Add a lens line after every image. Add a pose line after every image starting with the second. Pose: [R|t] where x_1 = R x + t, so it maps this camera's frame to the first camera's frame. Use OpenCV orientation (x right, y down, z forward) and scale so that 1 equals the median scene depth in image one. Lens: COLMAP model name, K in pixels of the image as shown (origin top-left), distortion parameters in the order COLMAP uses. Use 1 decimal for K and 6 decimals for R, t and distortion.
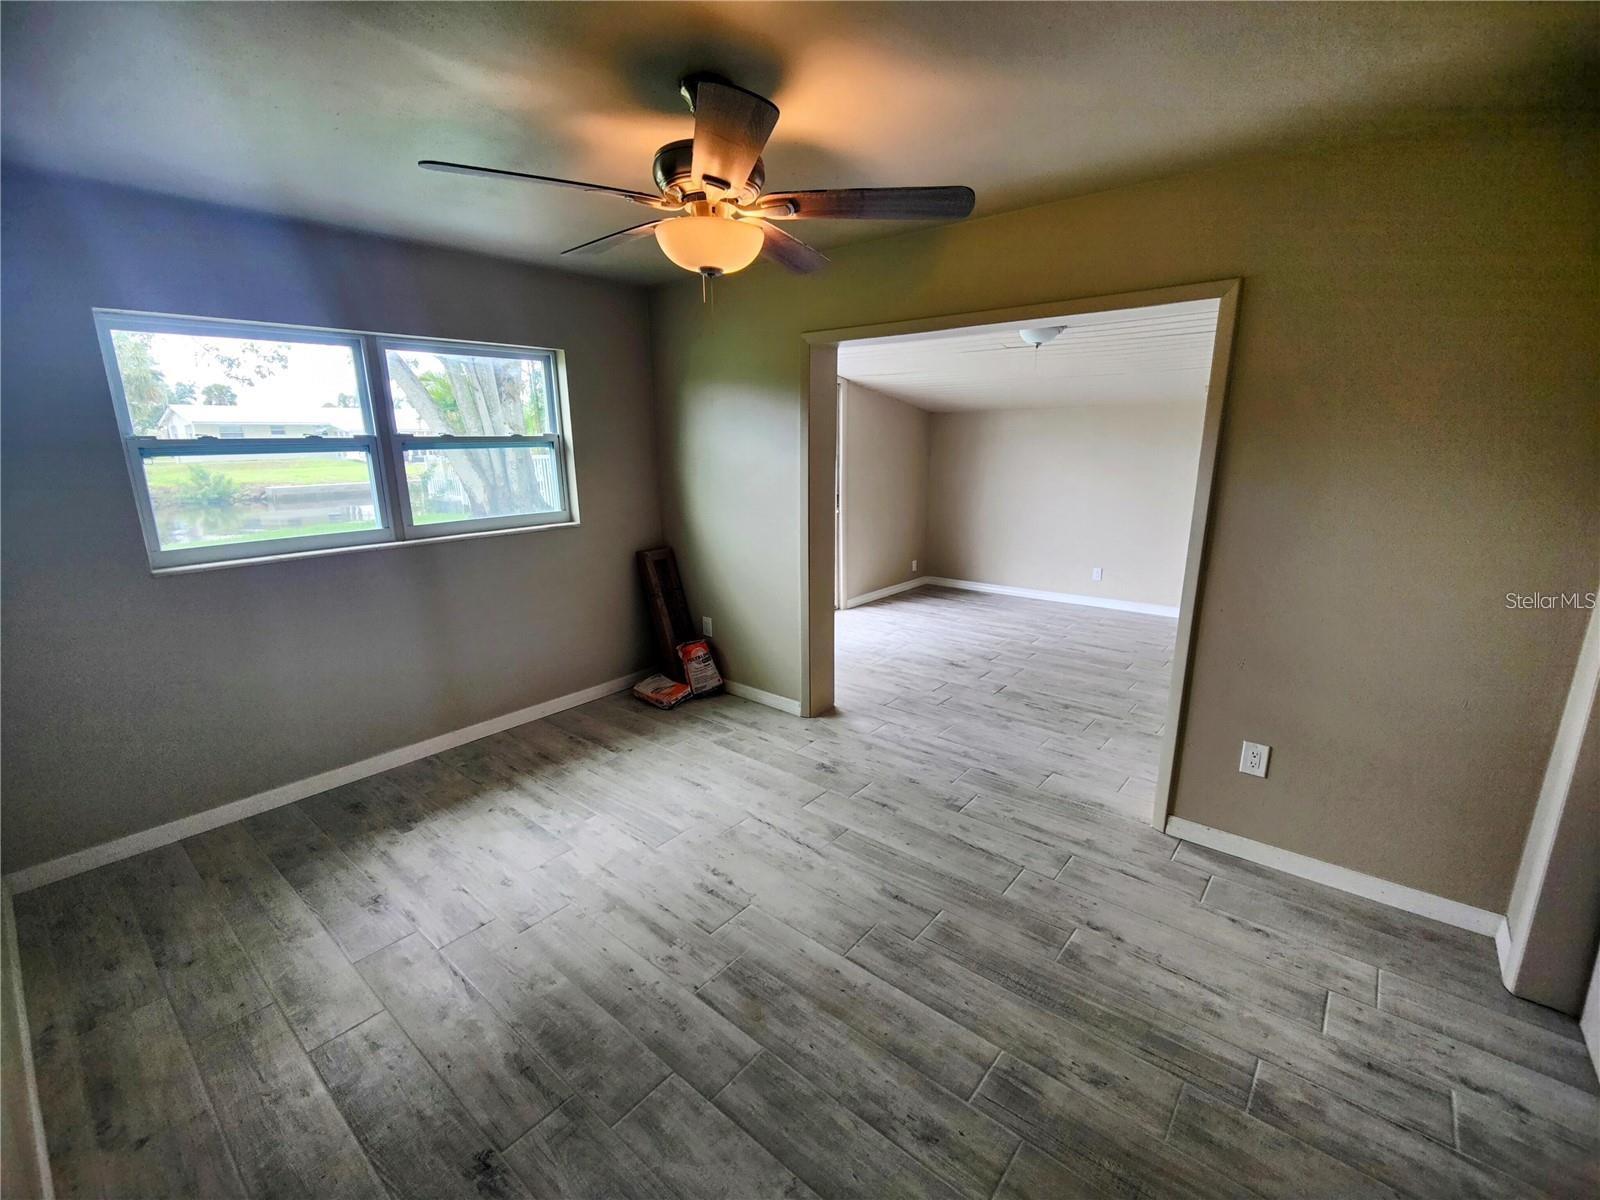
lens RADIAL K [[691.9, 0, 800.0], [0, 691.9, 600.0], [0, 0, 1]] dist [0.039196, 0.000134]
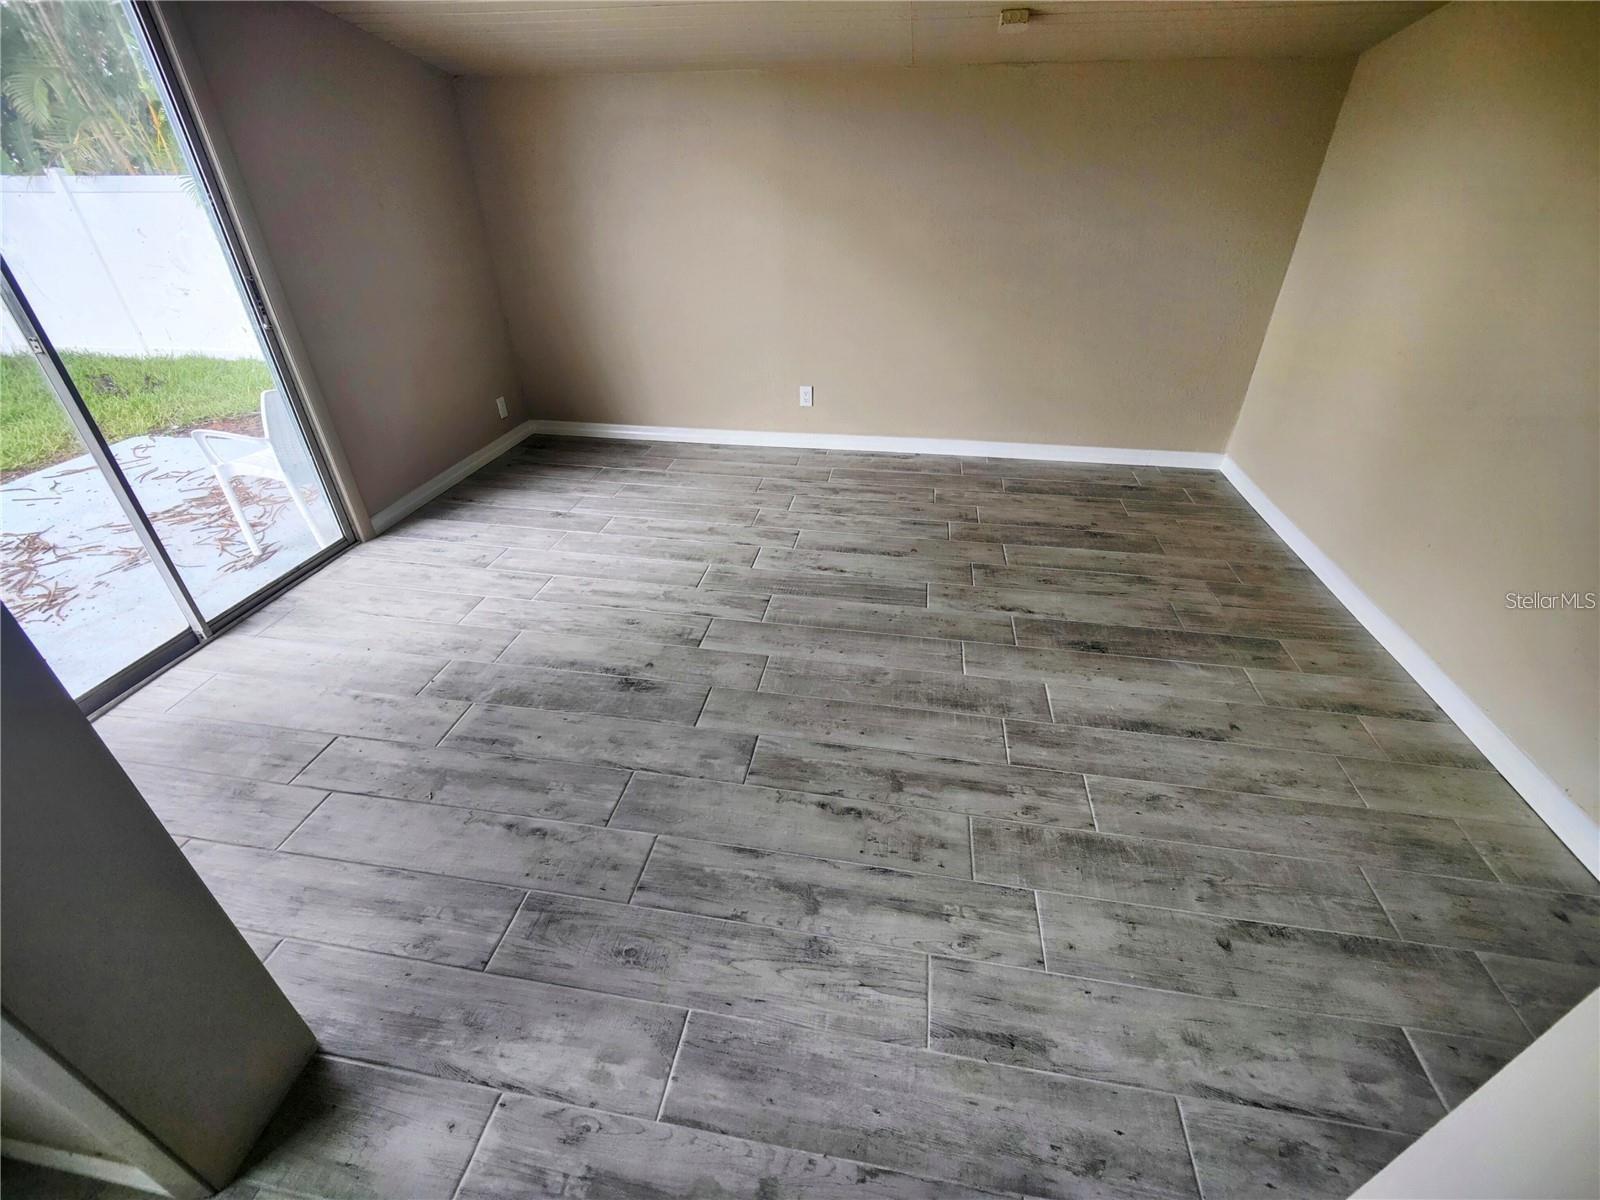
lens RADIAL K [[691.9, 0, 800.0], [0, 691.9, 600.0], [0, 0, 1]] dist [0.039196, 0.000134]
pose [[0.861465, -0.263176, 0.434301, 0.122294], [0.110423, 0.931846, 0.345645, -0.101859], [-0.495667, -0.249804, 0.831813, 0.529304]]
